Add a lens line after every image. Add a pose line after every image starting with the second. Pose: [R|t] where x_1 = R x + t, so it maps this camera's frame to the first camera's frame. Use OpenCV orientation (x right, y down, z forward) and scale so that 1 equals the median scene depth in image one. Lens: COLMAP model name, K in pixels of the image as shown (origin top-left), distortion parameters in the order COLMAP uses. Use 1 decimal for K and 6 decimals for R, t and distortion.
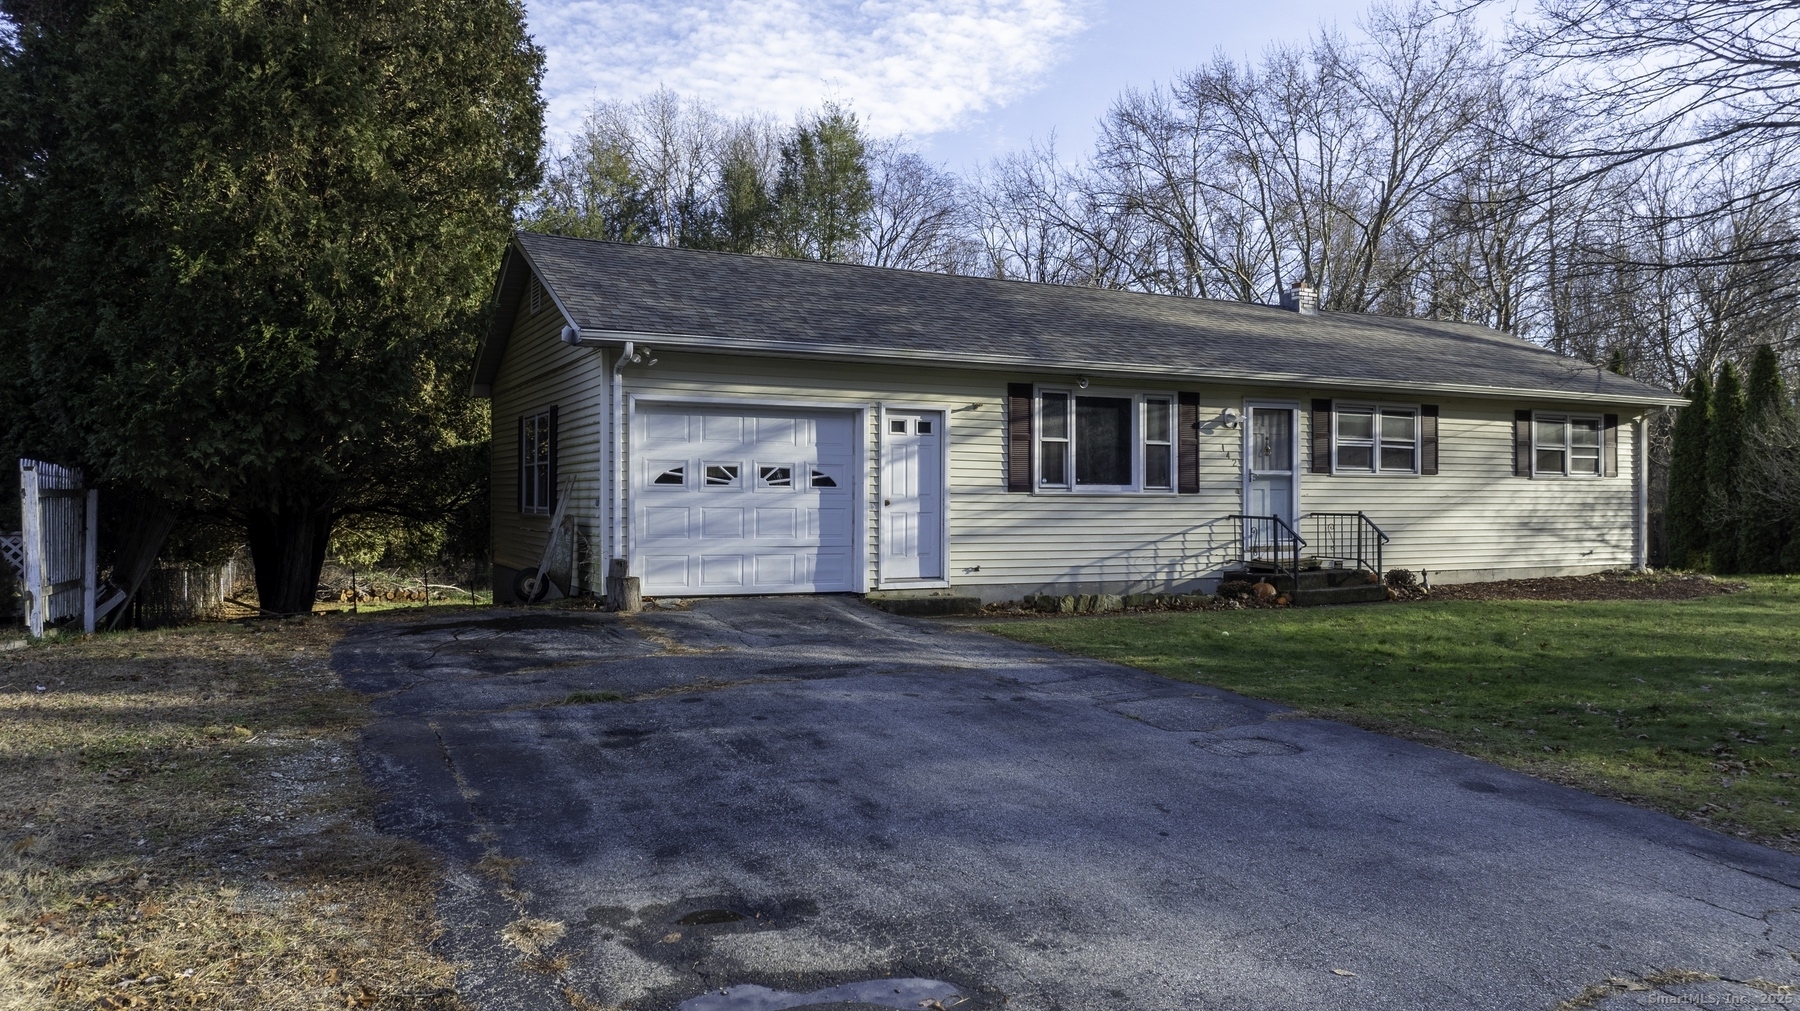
lens RADIAL K [[1255.9, 0, 900.0], [0, 1255.9, 505.5], [0, 0, 1]] dist [-0.015287, -0.001355]
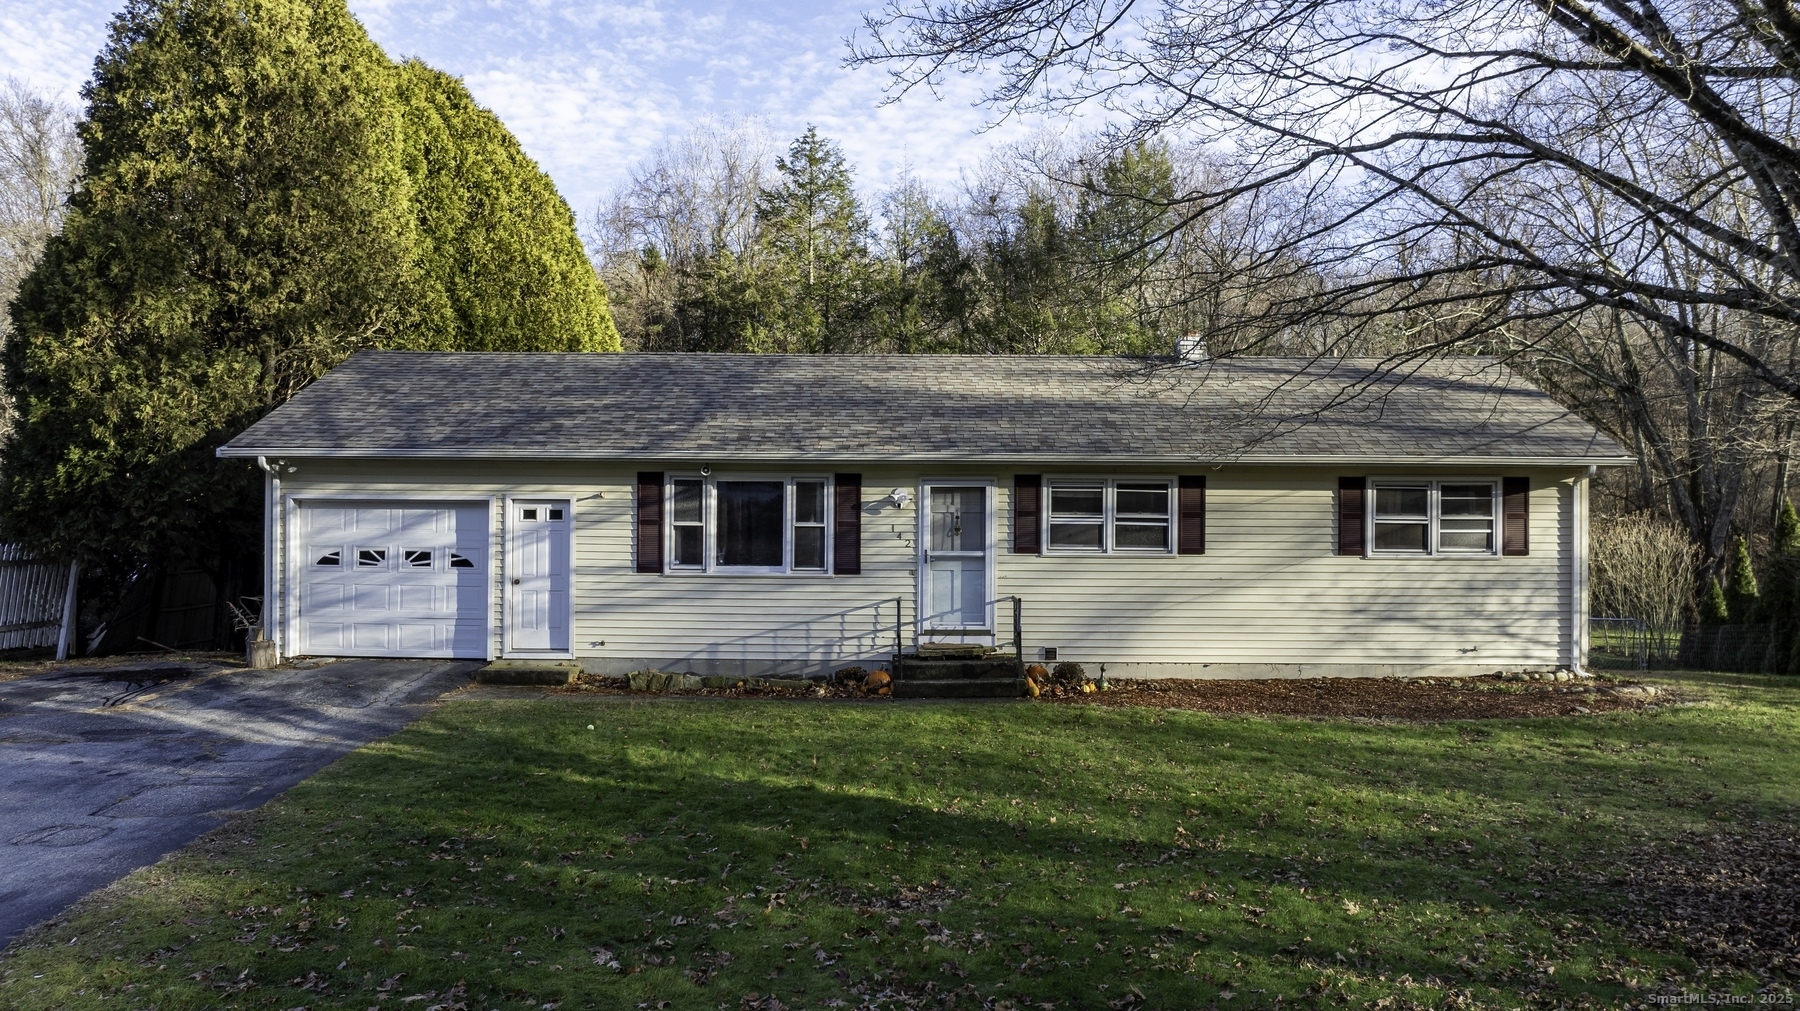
lens RADIAL K [[1255.9, 0, 900.0], [0, 1255.9, 505.5], [0, 0, 1]] dist [-0.015287, -0.001355]
pose [[0.888195, 0.007025, -0.459413, 0.760432], [-0.005746, 0.999975, 0.004182, -0.072341], [0.459431, -0.001075, 0.888213, 0.139120]]
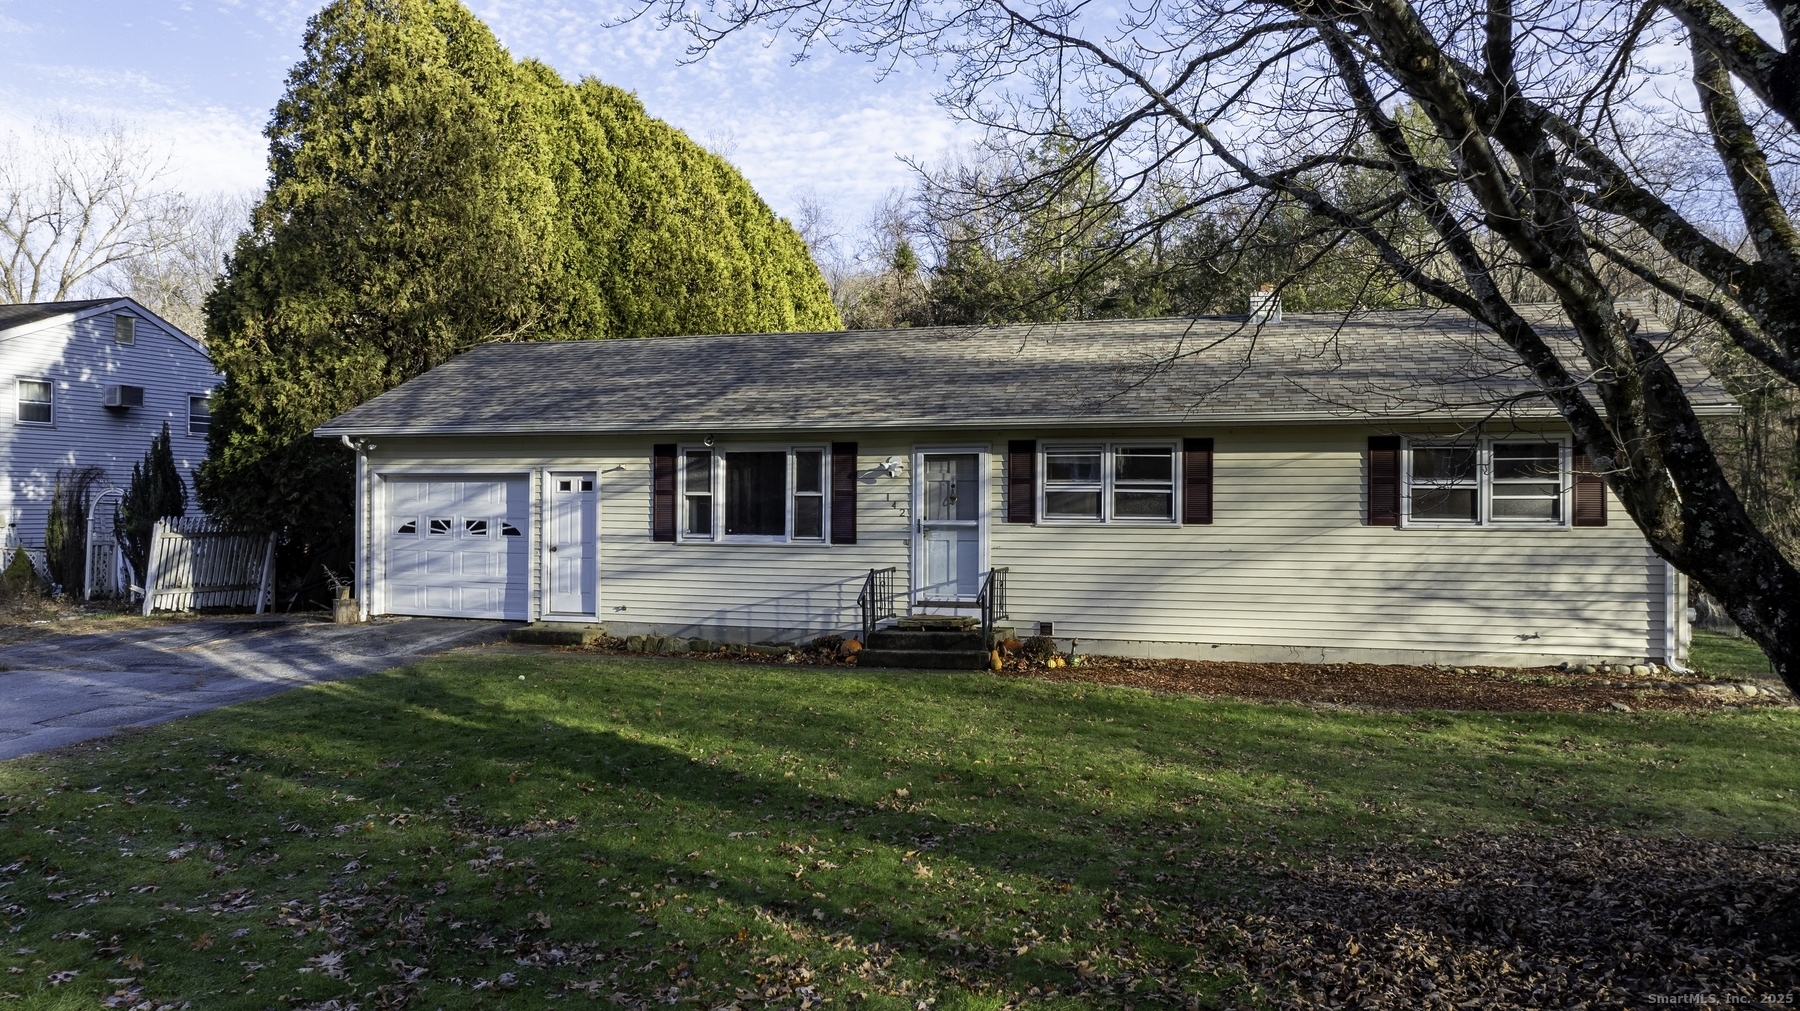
lens RADIAL K [[1255.9, 0, 900.0], [0, 1255.9, 505.5], [0, 0, 1]] dist [-0.015287, -0.001355]
pose [[0.720363, 0.003251, -0.693590, 0.996135], [-0.002541, 0.999995, 0.002048, -0.044155], [0.693593, 0.000287, 0.720367, 0.331082]]
